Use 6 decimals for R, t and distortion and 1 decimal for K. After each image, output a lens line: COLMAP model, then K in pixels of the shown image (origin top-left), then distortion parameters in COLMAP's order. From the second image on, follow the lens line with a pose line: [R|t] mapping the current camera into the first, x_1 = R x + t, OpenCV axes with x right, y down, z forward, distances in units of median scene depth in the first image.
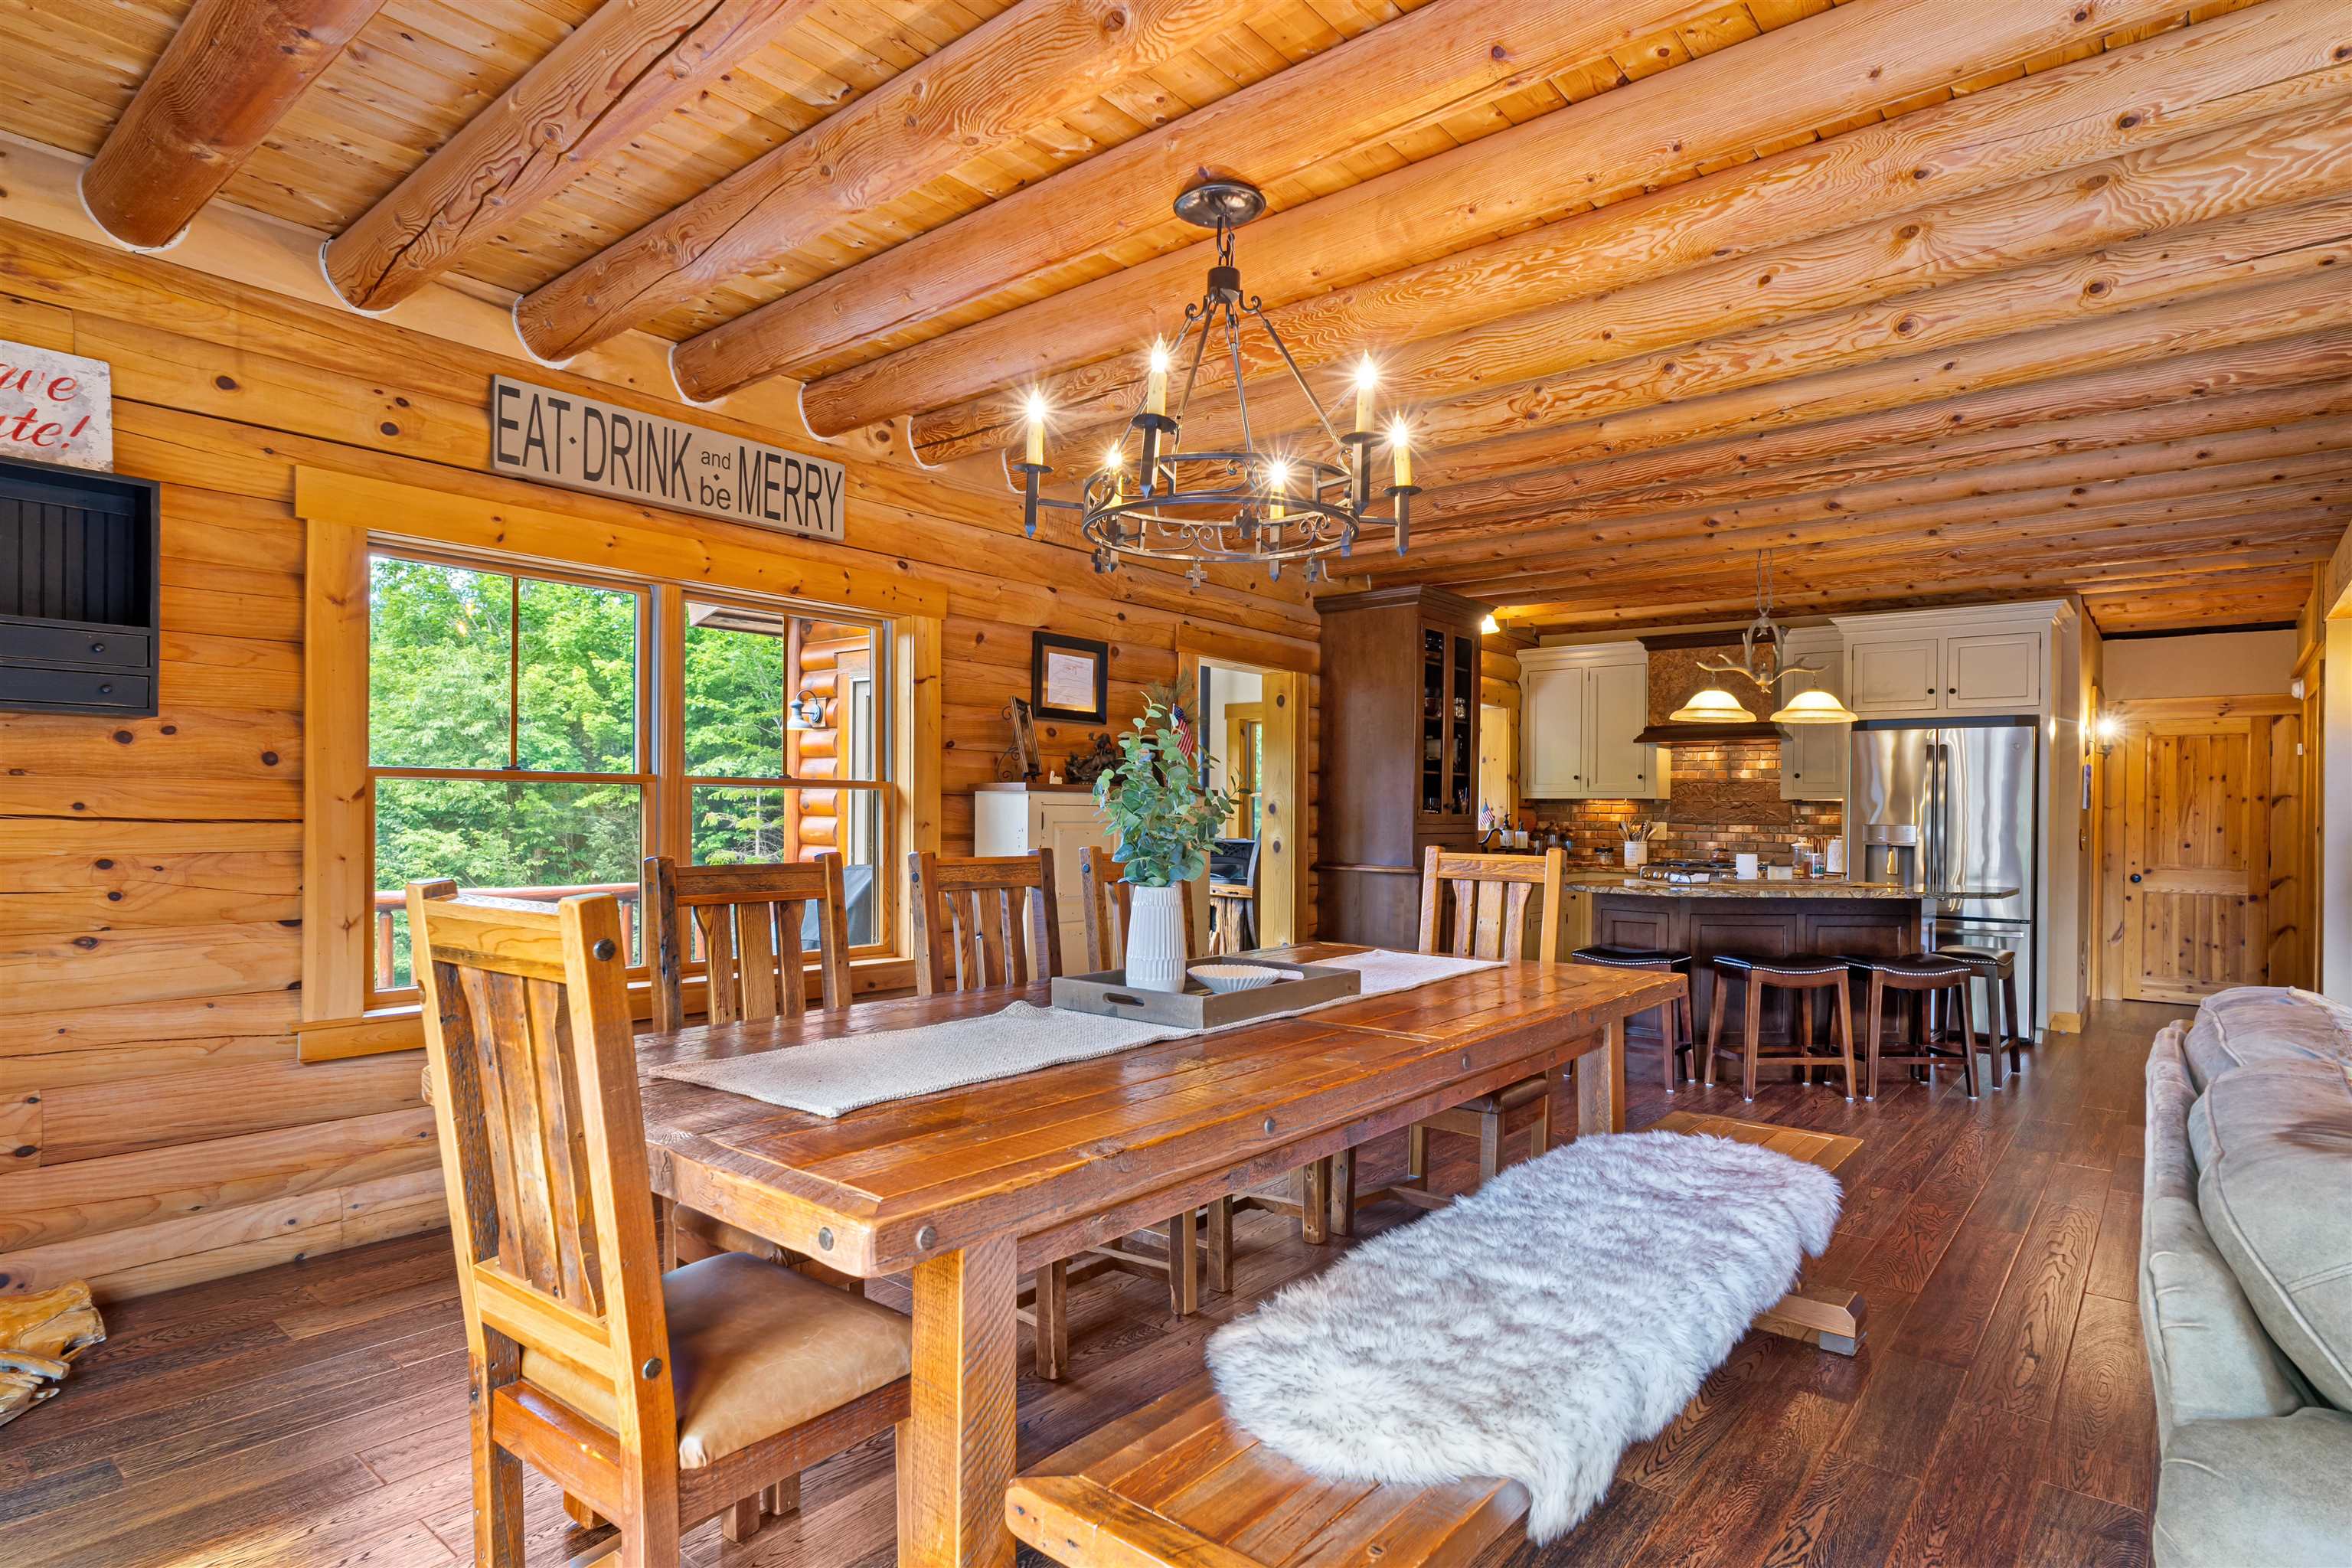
lens RADIAL K [[1213.0, 0, 1178.8], [0, 1213.0, 804.0], [0, 0, 1]] dist [-0.009210, 0.006071]
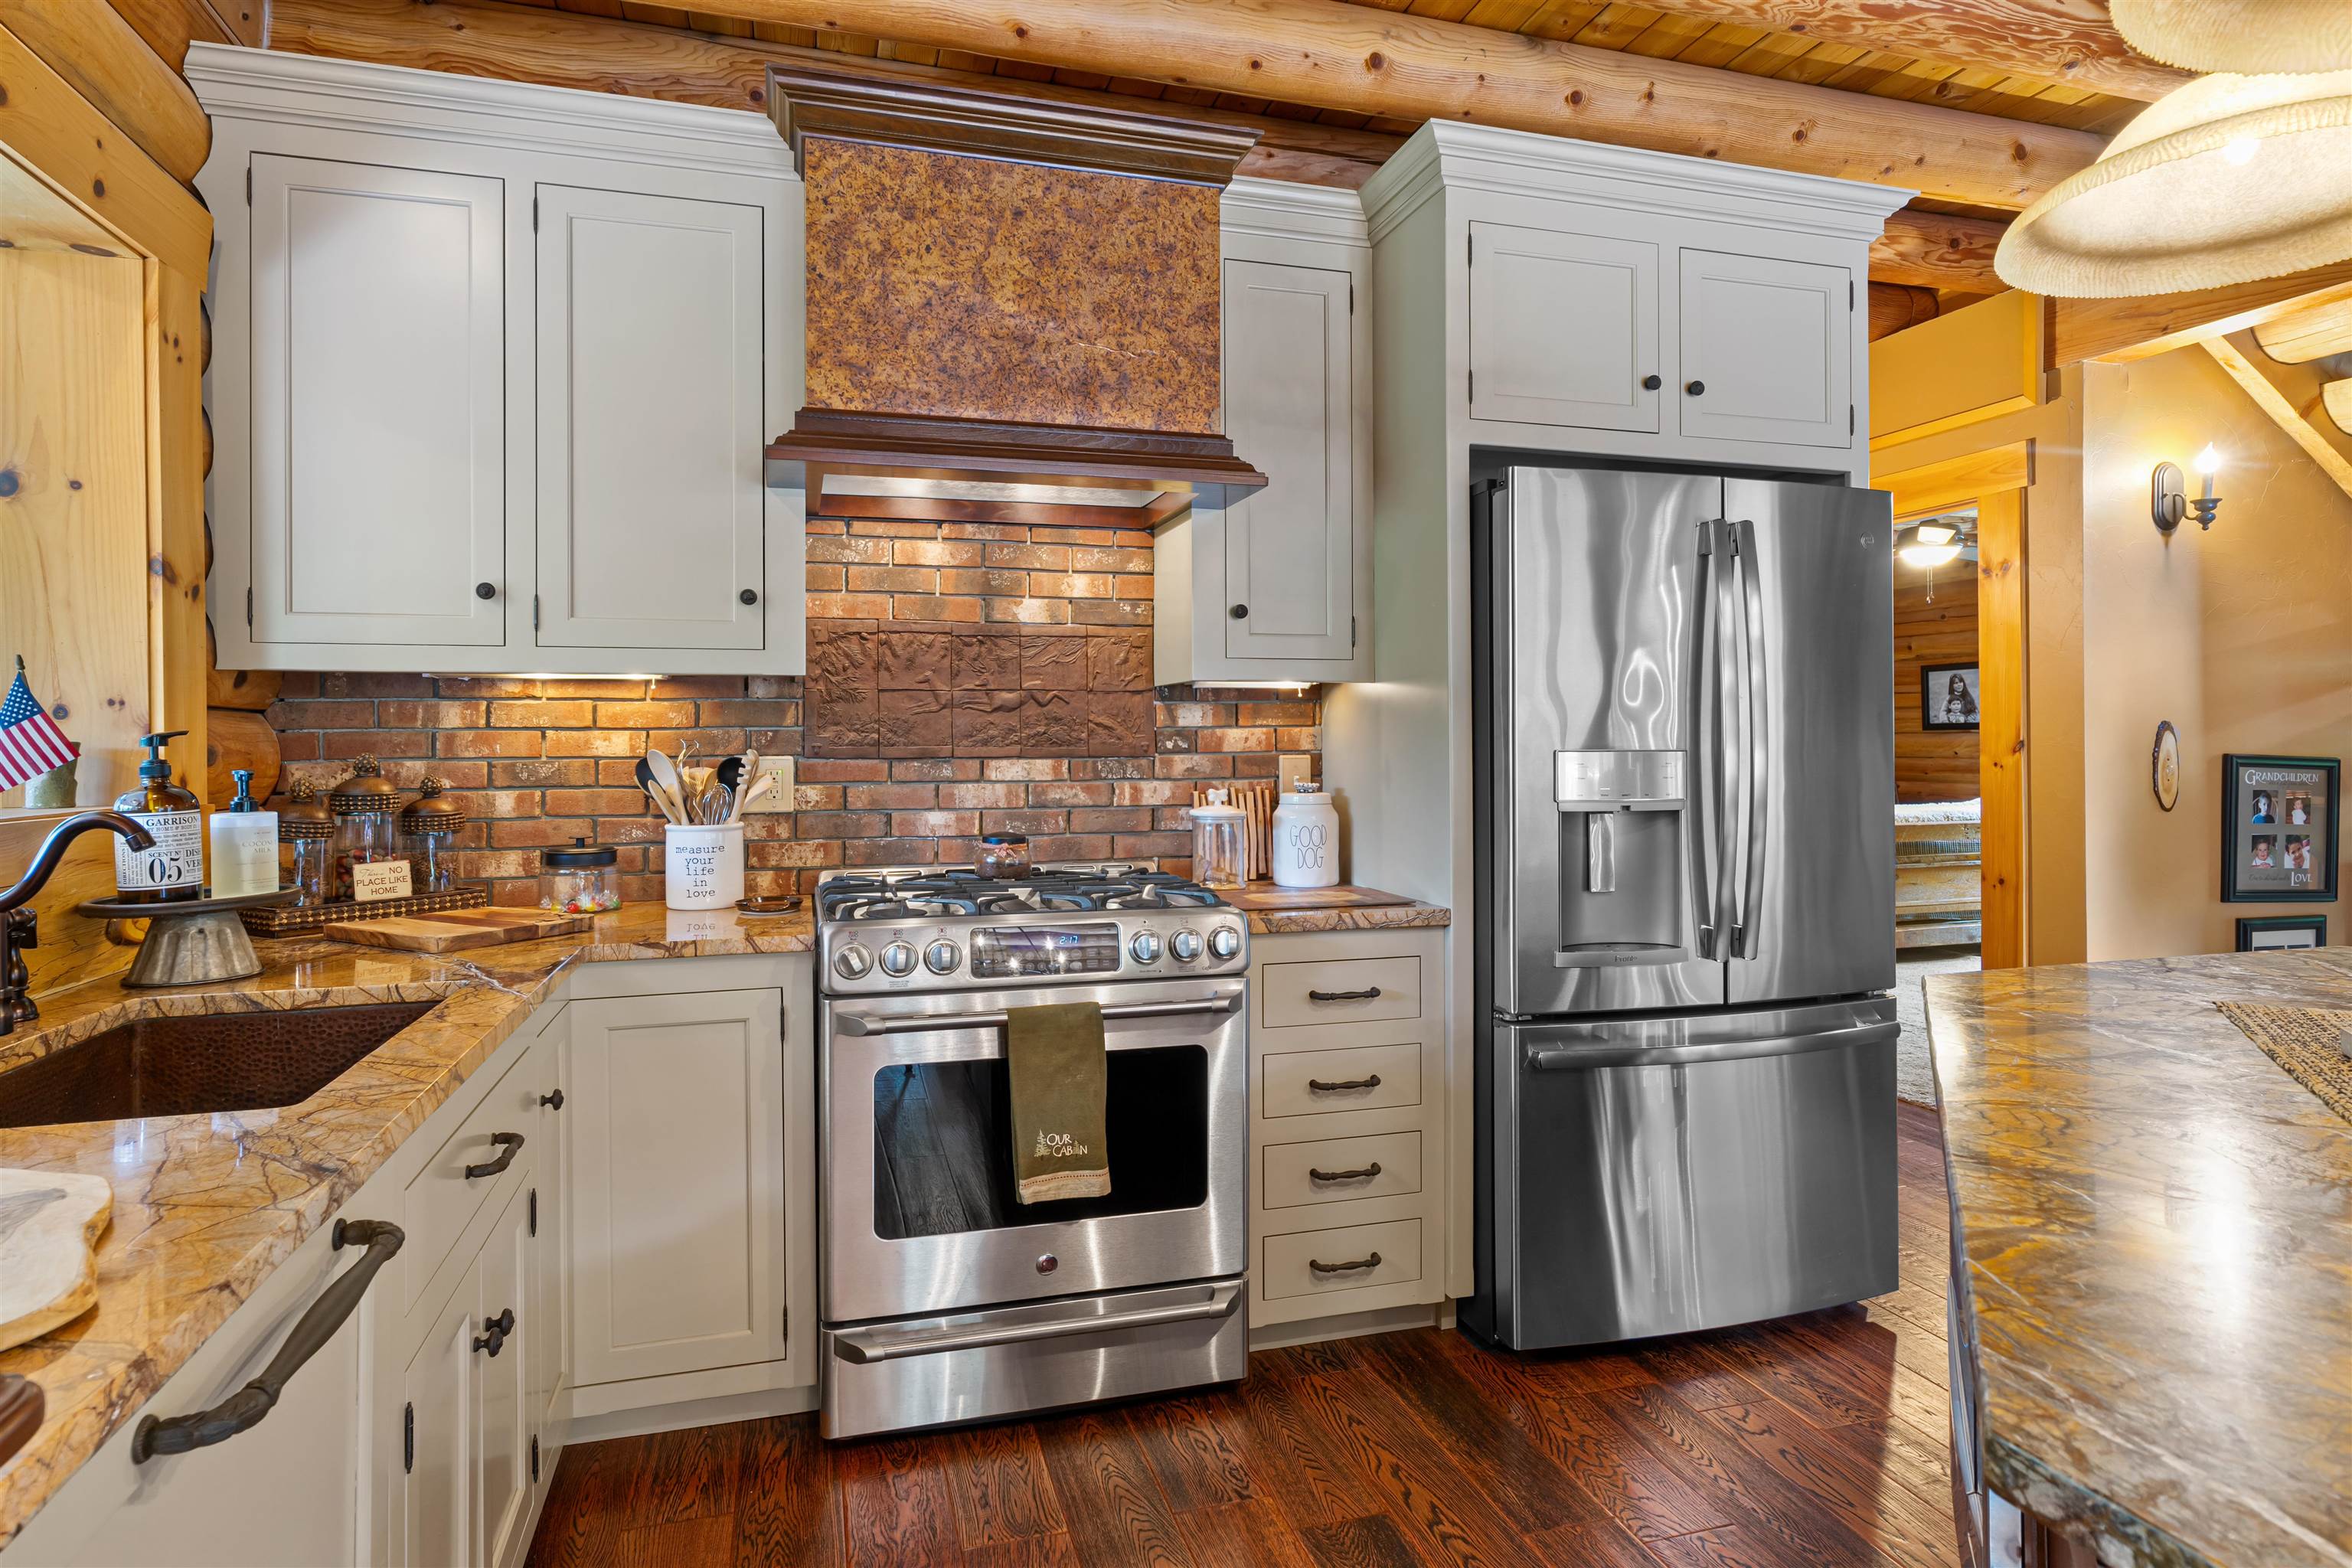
lens RADIAL K [[1213.0, 0, 1196.0], [0, 1213.0, 739.2], [0, 0, 1]] dist [-0.009210, 0.006071]
pose [[0.532592, -0.011283, 0.846297, 0.194487], [0.003909, 0.999933, 0.010871, 0.007933], [-0.846363, -0.002482, 0.532600, 0.752461]]
